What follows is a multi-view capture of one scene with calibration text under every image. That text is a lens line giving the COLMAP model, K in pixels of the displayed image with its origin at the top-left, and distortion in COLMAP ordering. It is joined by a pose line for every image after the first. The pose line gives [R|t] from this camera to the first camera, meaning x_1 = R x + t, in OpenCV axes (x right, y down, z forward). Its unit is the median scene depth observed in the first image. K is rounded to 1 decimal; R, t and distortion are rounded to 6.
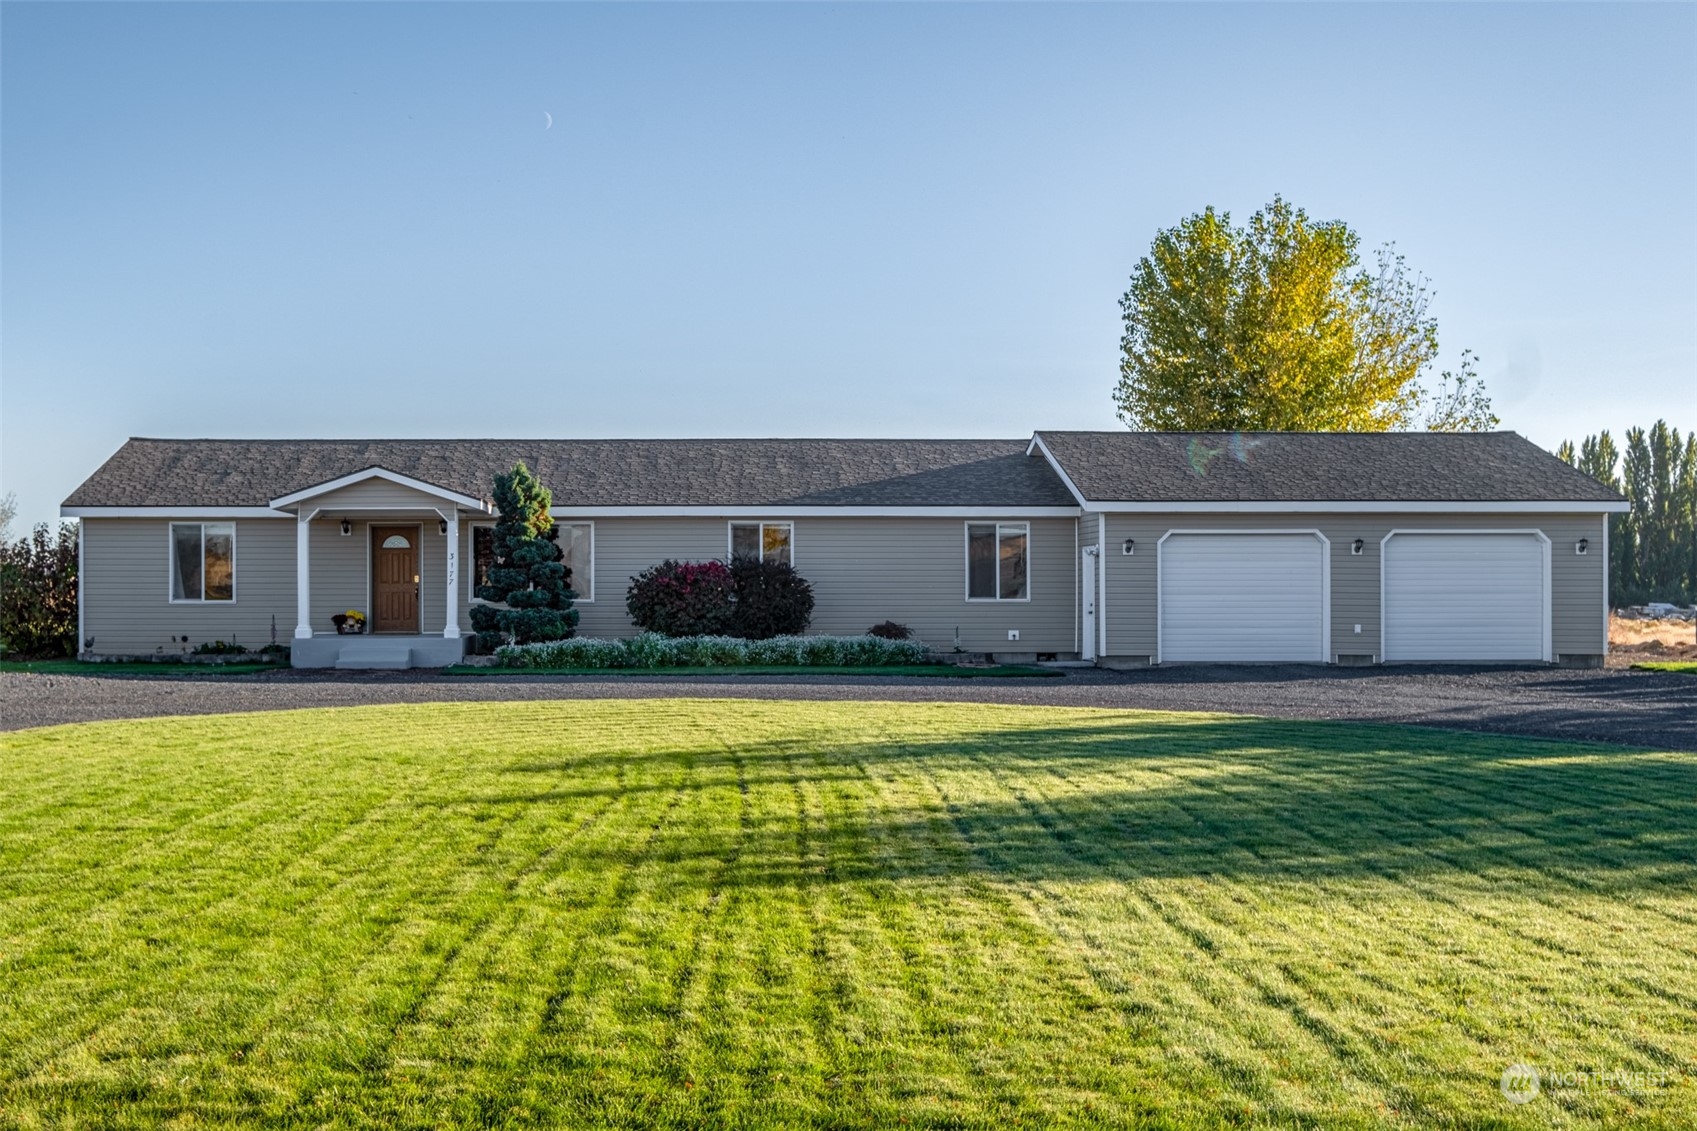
lens RADIAL K [[1556.1, 0, 660.2], [0, 1556.1, 571.7], [0, 0, 1]] dist [-0.002401, 0.002228]
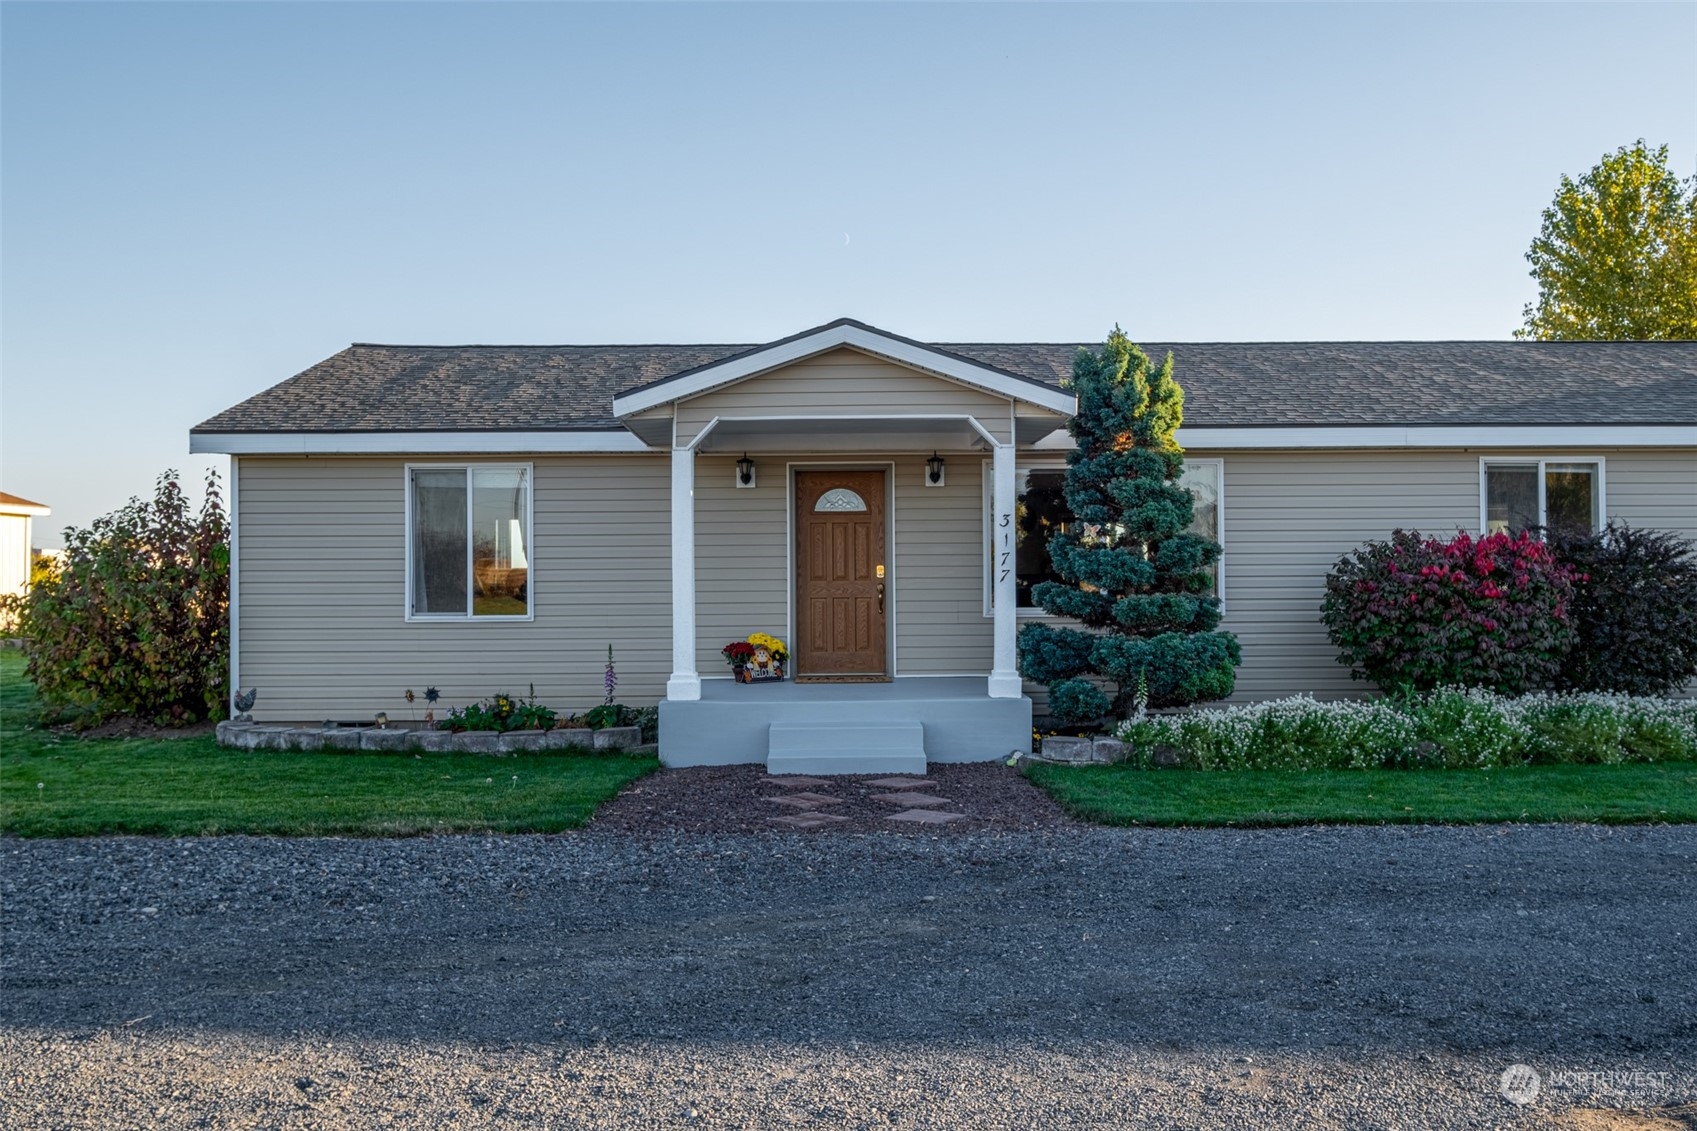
lens RADIAL K [[1330.0, 0, 848.5], [0, 1330.0, 565.5], [0, 0, 1]] dist [-0.003622, 0.000470]
pose [[0.999847, -0.005722, -0.016527, -0.166381], [0.005641, 0.999972, -0.004901, 0.004938], [0.016555, 0.004807, 0.999851, 0.580132]]
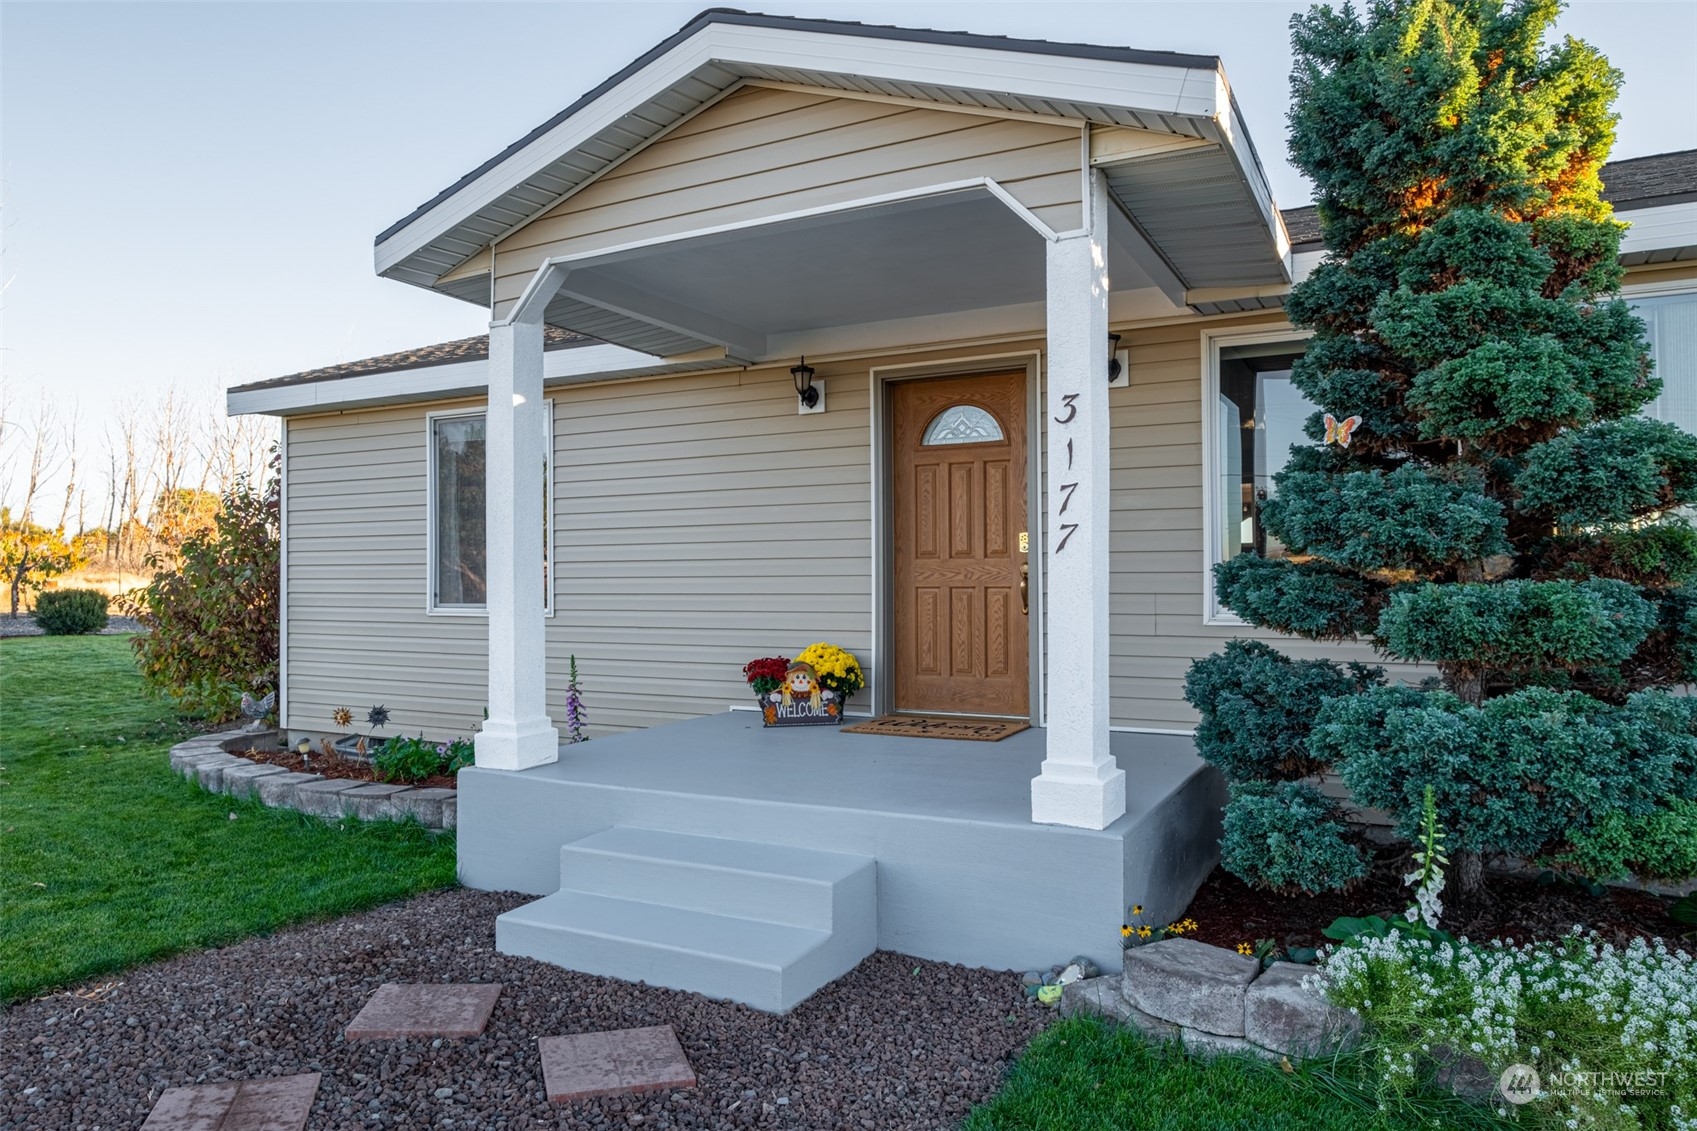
lens RADIAL K [[1108.0, 0, 814.8], [0, 1108.0, 562.7], [0, 0, 1]] dist [-0.003474, 0.001591]
pose [[0.867739, -0.010289, -0.496913, -0.088533], [0.009676, 0.999946, -0.003807, 0.009349], [0.496926, -0.001505, 0.867792, 0.825865]]
